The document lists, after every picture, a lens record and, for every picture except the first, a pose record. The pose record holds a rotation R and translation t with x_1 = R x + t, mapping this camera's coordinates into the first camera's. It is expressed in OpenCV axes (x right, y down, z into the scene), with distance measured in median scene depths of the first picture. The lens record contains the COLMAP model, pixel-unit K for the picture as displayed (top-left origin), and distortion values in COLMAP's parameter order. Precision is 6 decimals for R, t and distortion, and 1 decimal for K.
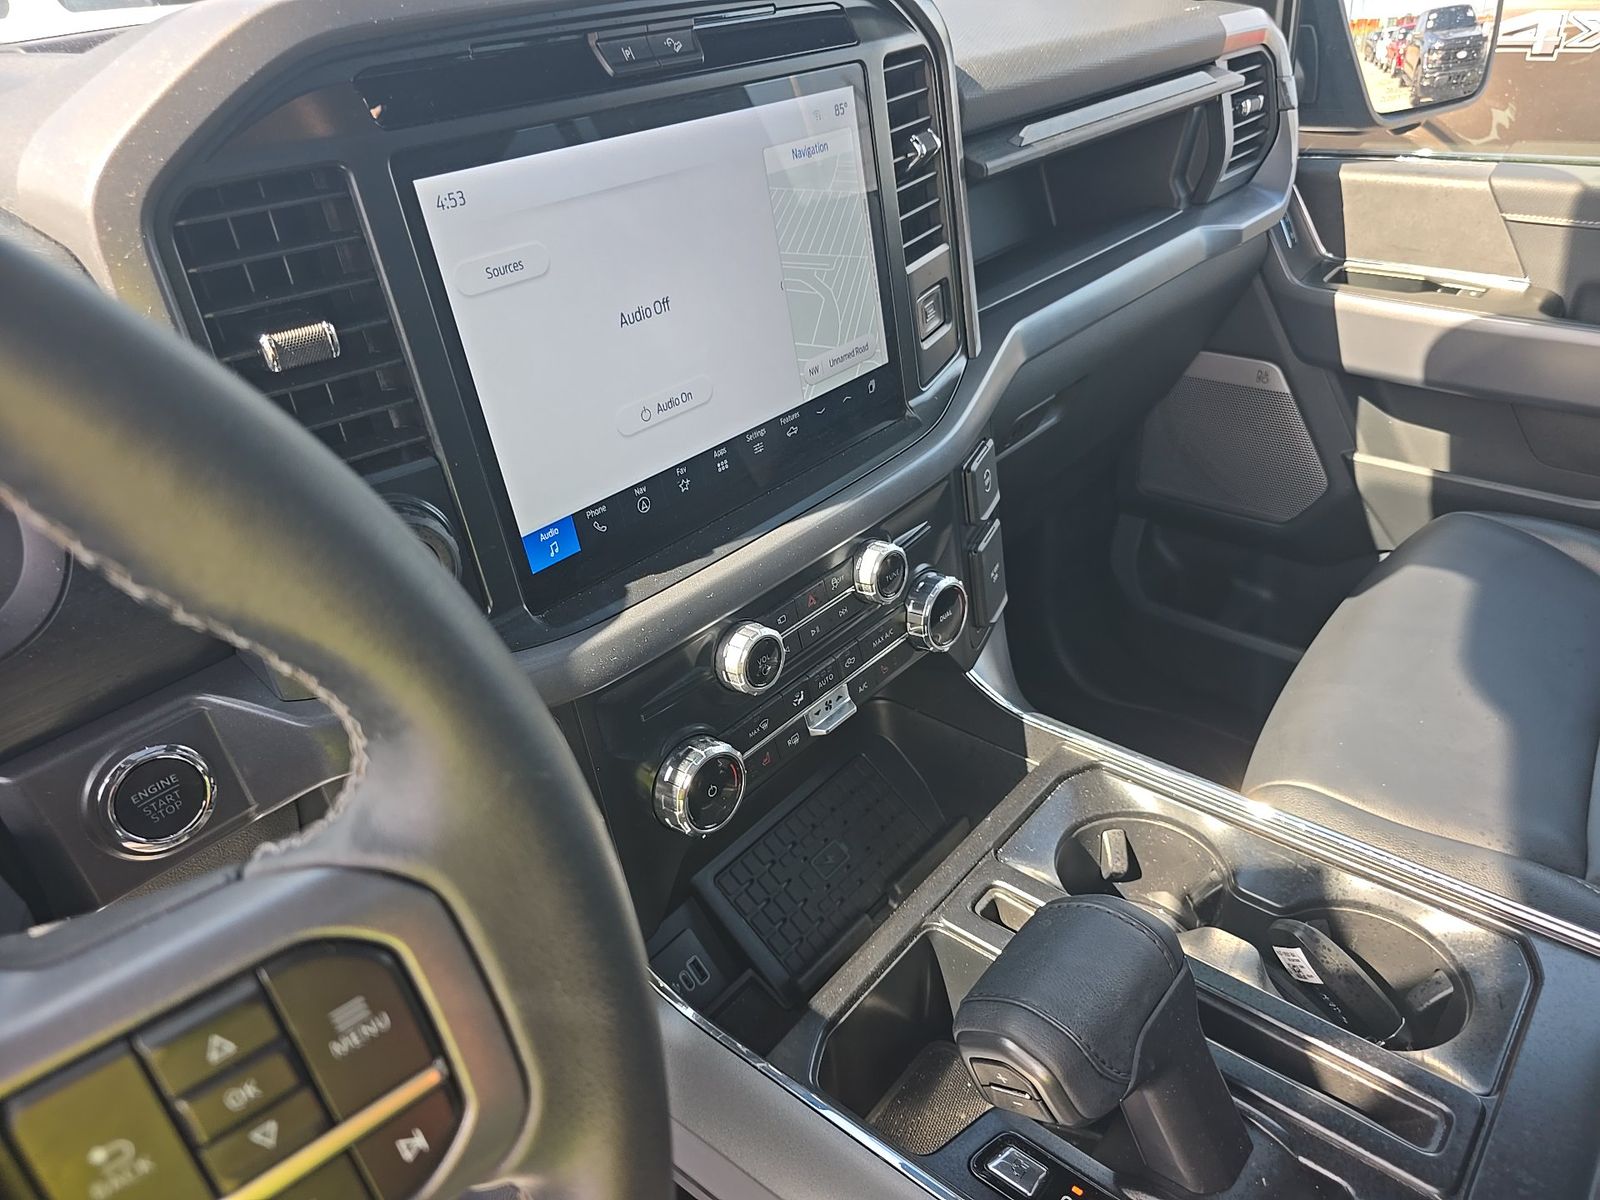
lens RADIAL K [[1134.0, 0, 794.1], [0, 1134.0, 579.0], [0, 0, 1]] dist [0.048924, -0.055461]
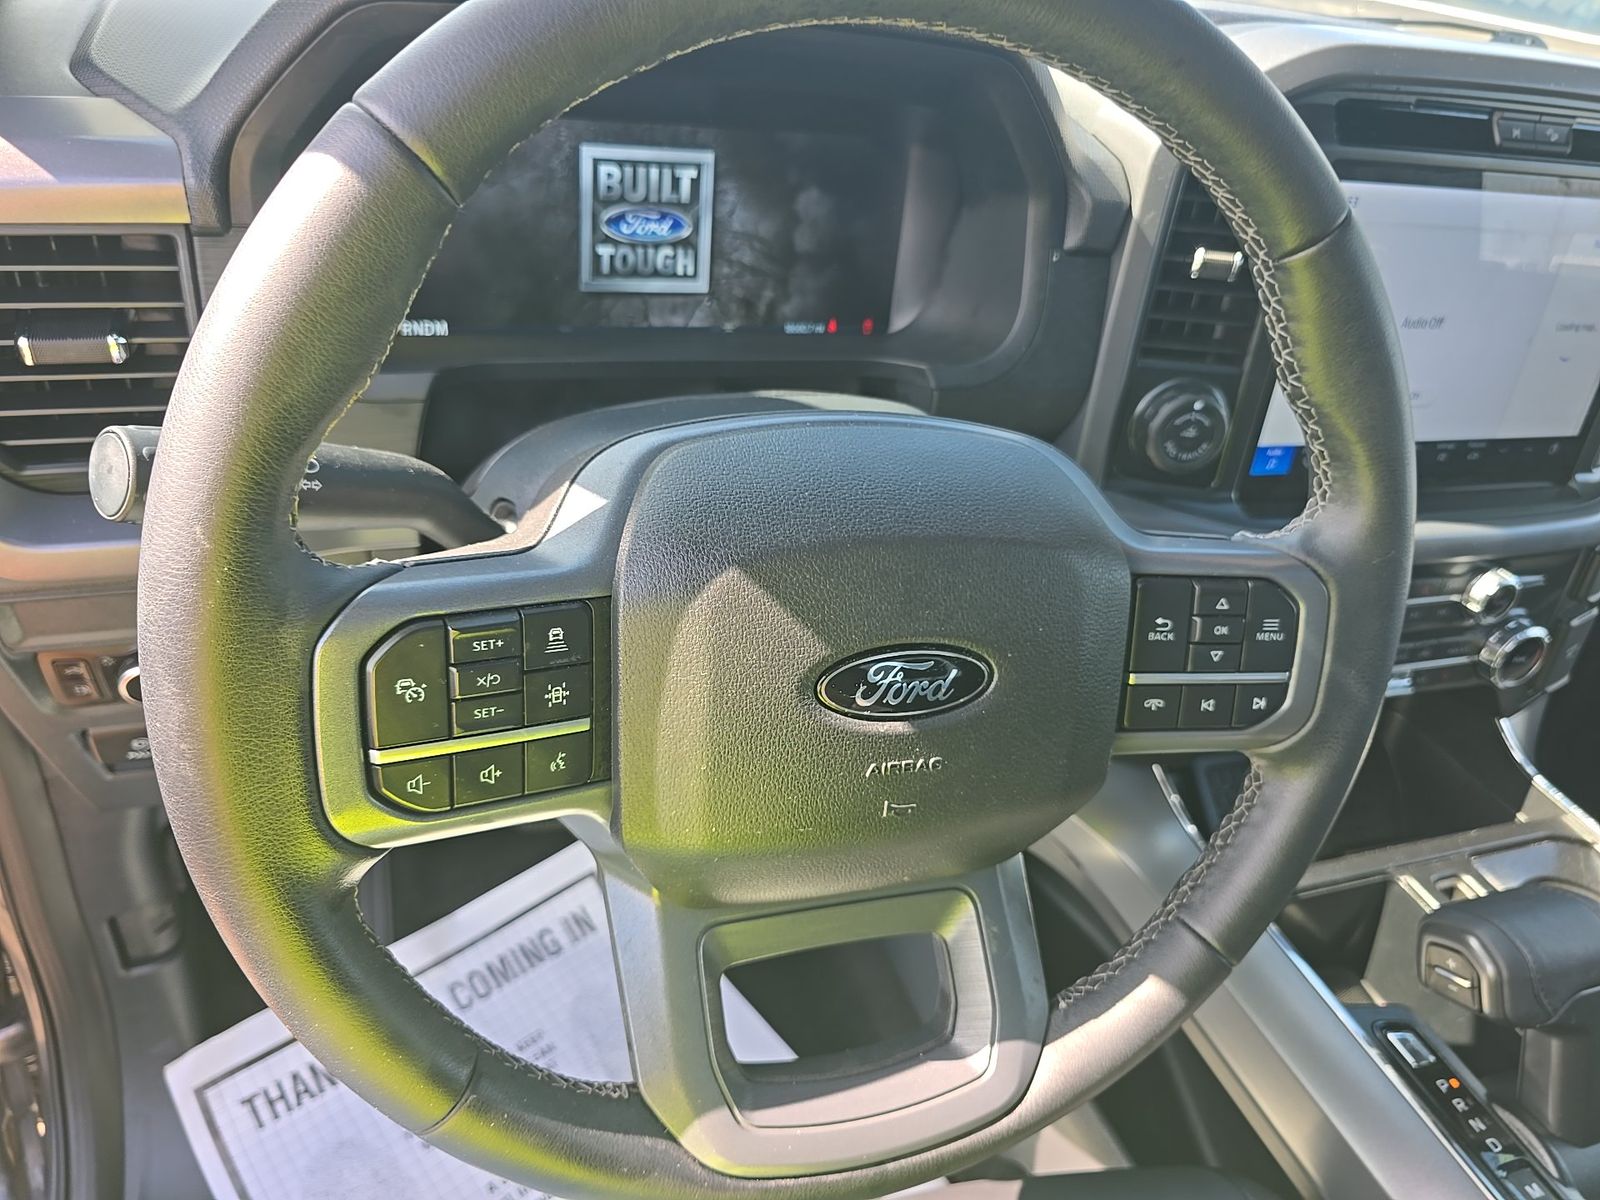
lens RADIAL K [[1134.0, 0, 794.1], [0, 1134.0, 579.0], [0, 0, 1]] dist [0.048924, -0.055461]
pose [[0.842865, 0.432770, -0.319824, -0.165772], [-0.417786, 0.900855, 0.117959, 0.144240], [0.339165, 0.034195, 0.940105, -0.377001]]
